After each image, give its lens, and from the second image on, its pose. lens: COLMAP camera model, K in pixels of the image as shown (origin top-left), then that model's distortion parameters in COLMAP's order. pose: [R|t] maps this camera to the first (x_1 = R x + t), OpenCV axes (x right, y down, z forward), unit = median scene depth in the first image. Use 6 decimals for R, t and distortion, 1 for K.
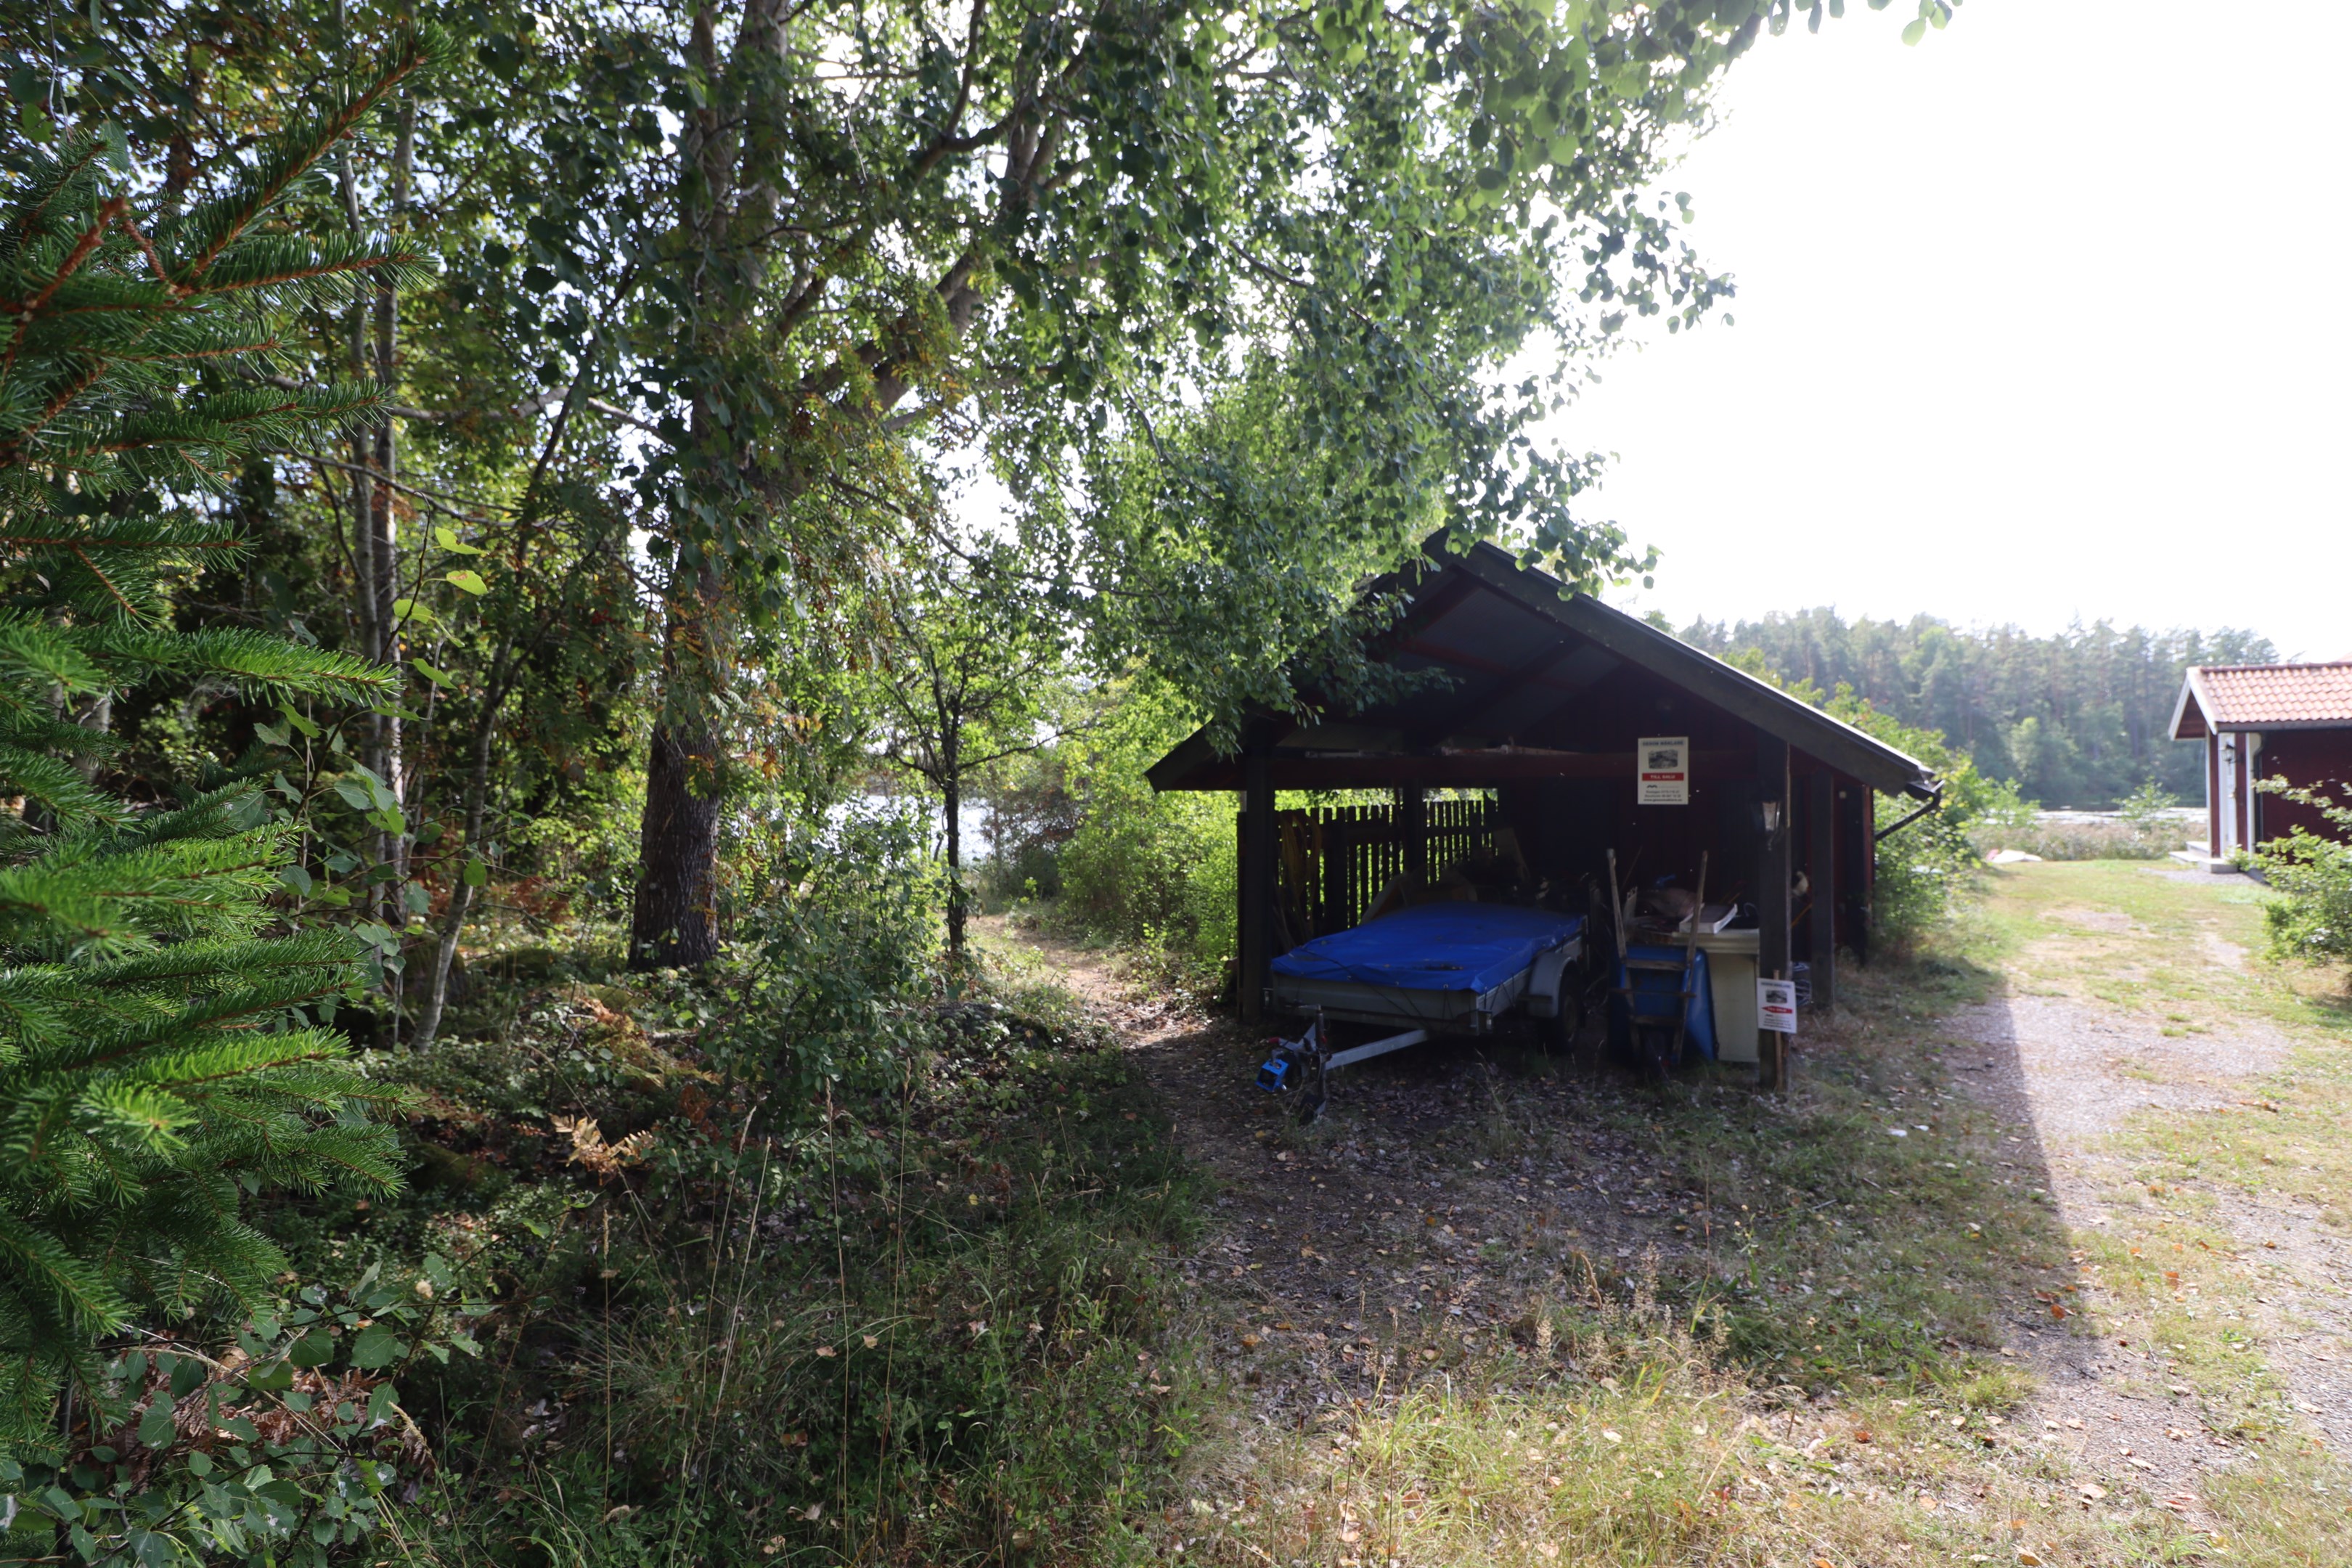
lens RADIAL K [[1086.9, 0, 1185.1], [0, 1086.9, 791.9], [0, 0, 1]] dist [-0.015400, -0.001175]
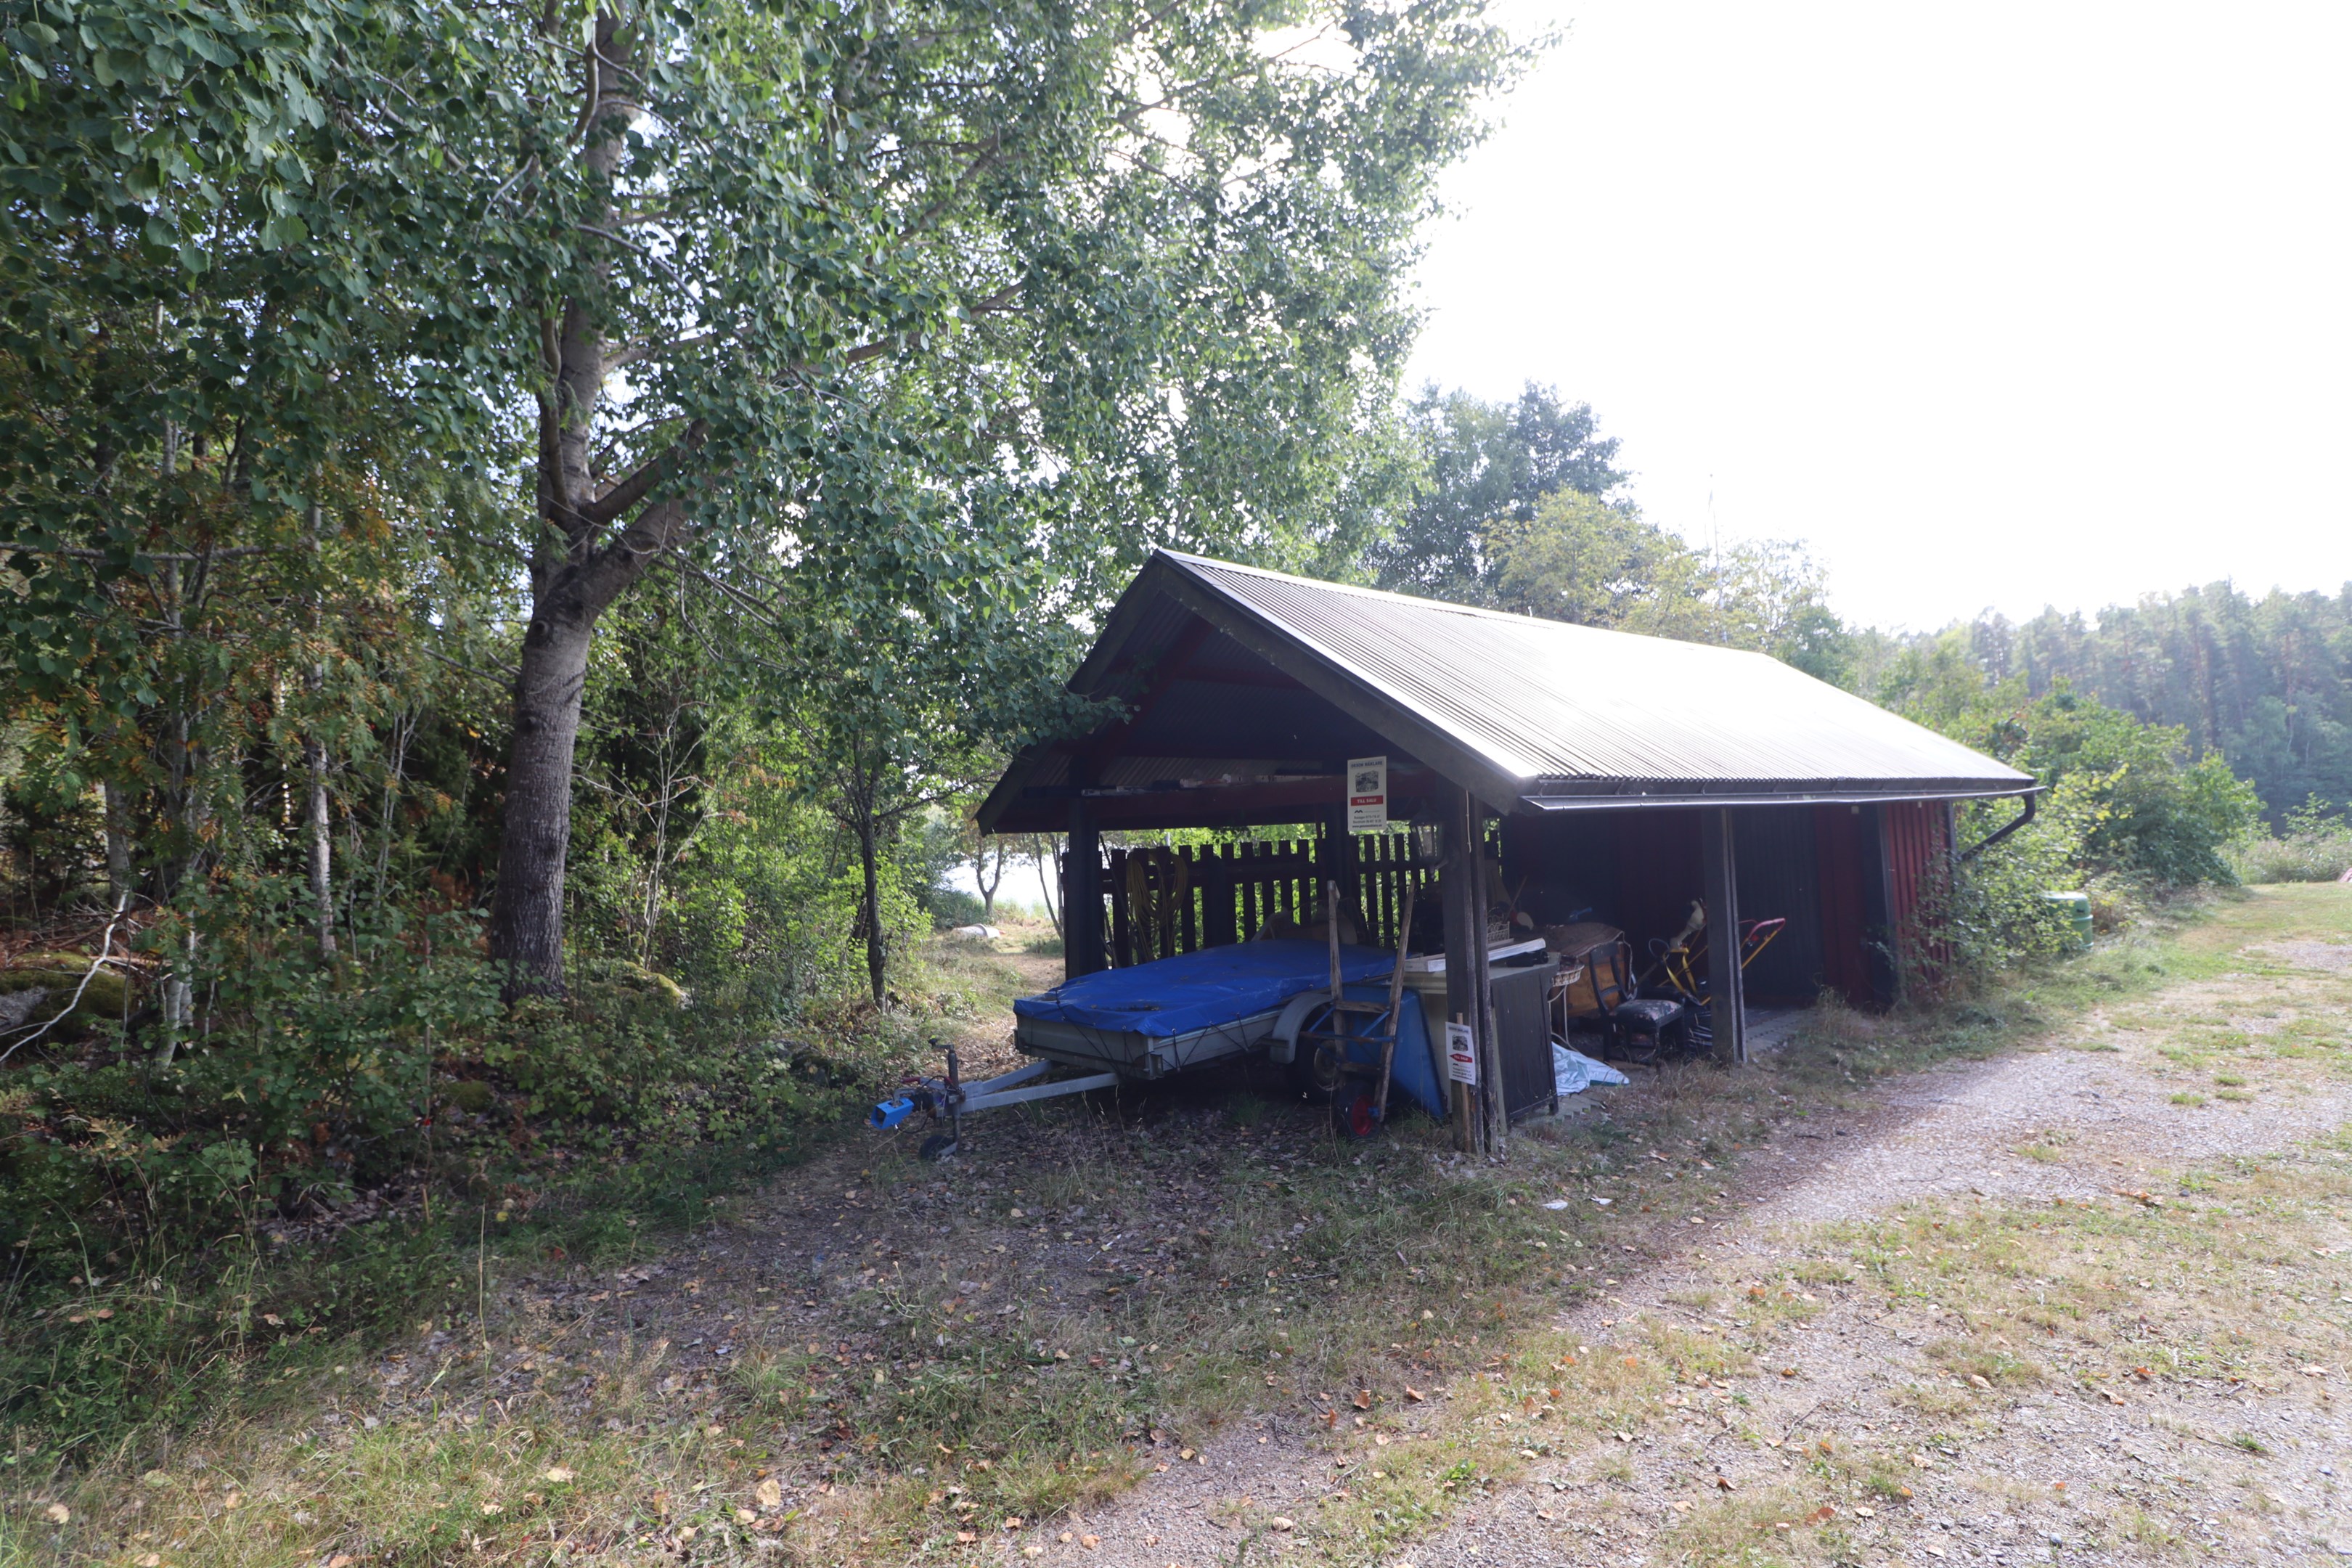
lens RADIAL K [[1086.9, 0, 1185.8], [0, 1086.9, 783.2], [0, 0, 1]] dist [-0.015400, -0.001175]
pose [[0.967099, -0.047099, -0.250001, 0.517703], [0.034979, 0.997997, -0.052705, 0.014353], [0.251982, 0.042226, 0.966810, 0.068856]]
